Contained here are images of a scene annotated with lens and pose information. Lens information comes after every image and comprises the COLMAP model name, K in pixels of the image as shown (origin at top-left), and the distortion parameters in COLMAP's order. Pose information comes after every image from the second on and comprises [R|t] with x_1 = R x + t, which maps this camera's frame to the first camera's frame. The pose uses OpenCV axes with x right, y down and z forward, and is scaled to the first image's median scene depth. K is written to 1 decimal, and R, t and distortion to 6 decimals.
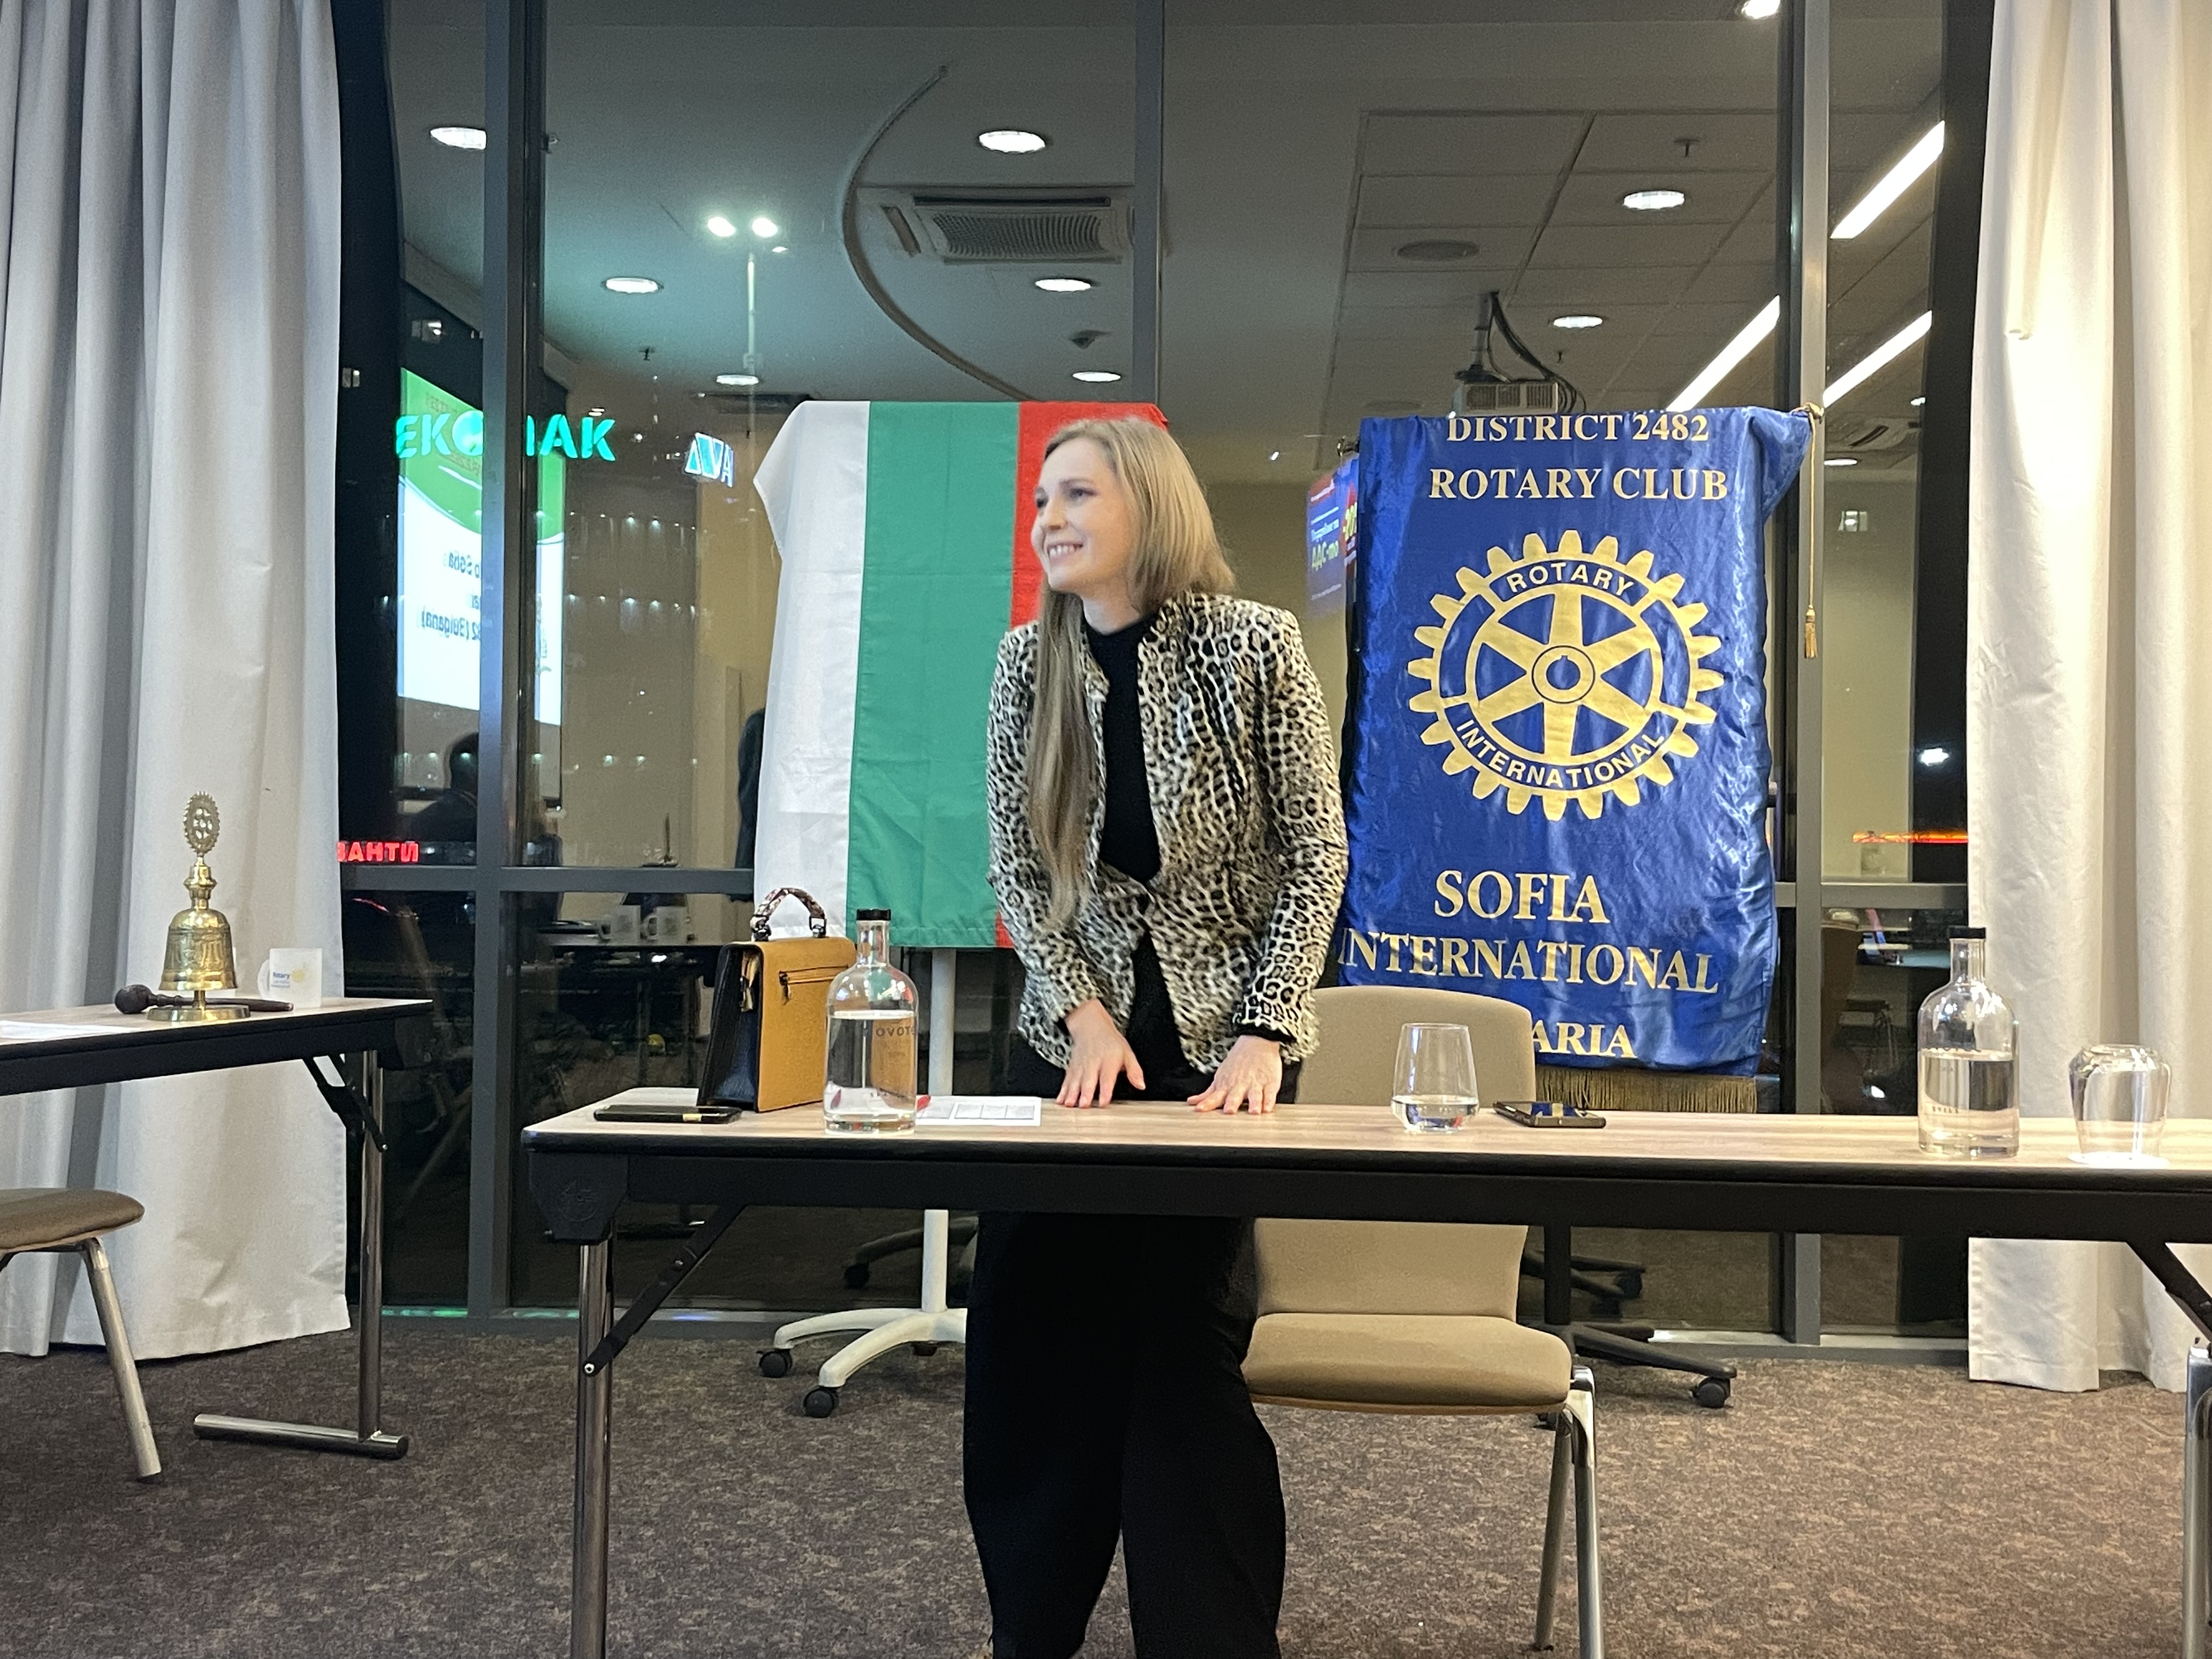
lens RADIAL K [[2534.1, 0, 1123.5], [0, 2534.1, 796.9], [0, 0, 1]] dist [0.104024, 0.000000]
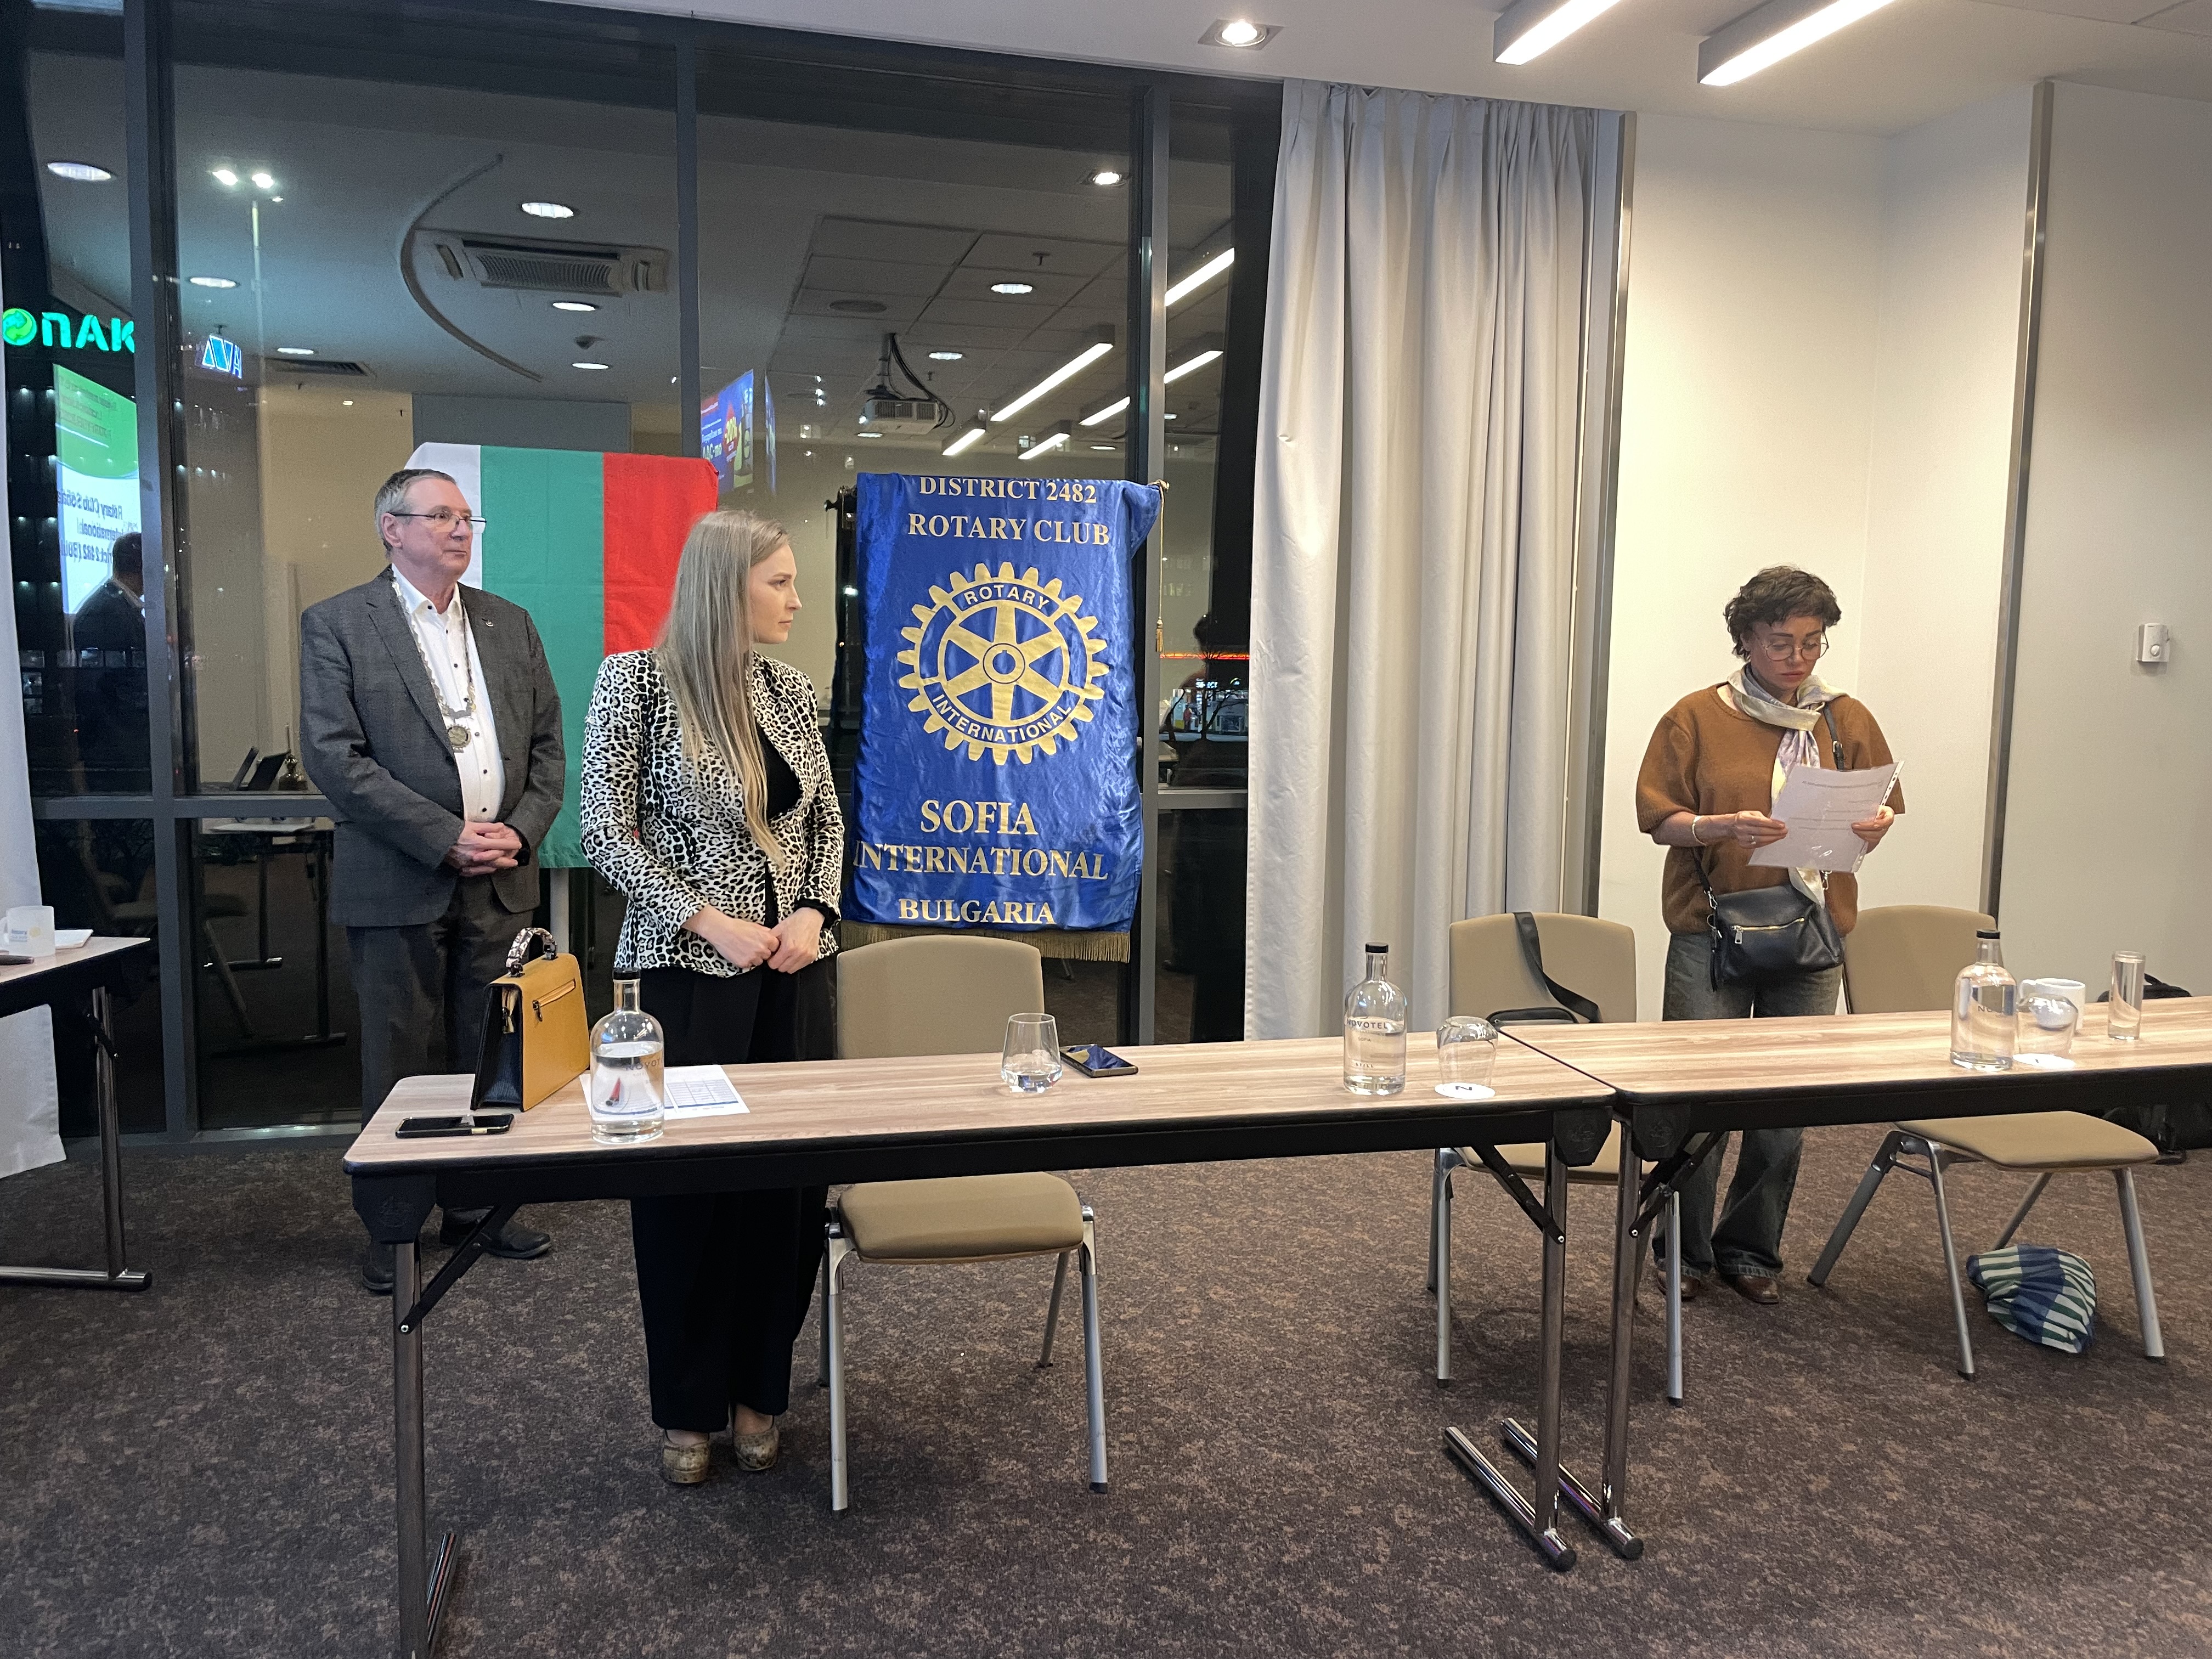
lens RADIAL K [[1682.2, 0, 1124.8], [0, 1682.2, 824.5], [0, 0, 1]] dist [0.076192, -0.077592]
pose [[0.951104, -0.028420, 0.307562, -0.062938], [-0.007732, 0.993255, 0.115692, -0.069928], [-0.308775, -0.112413, 0.944469, 0.052577]]
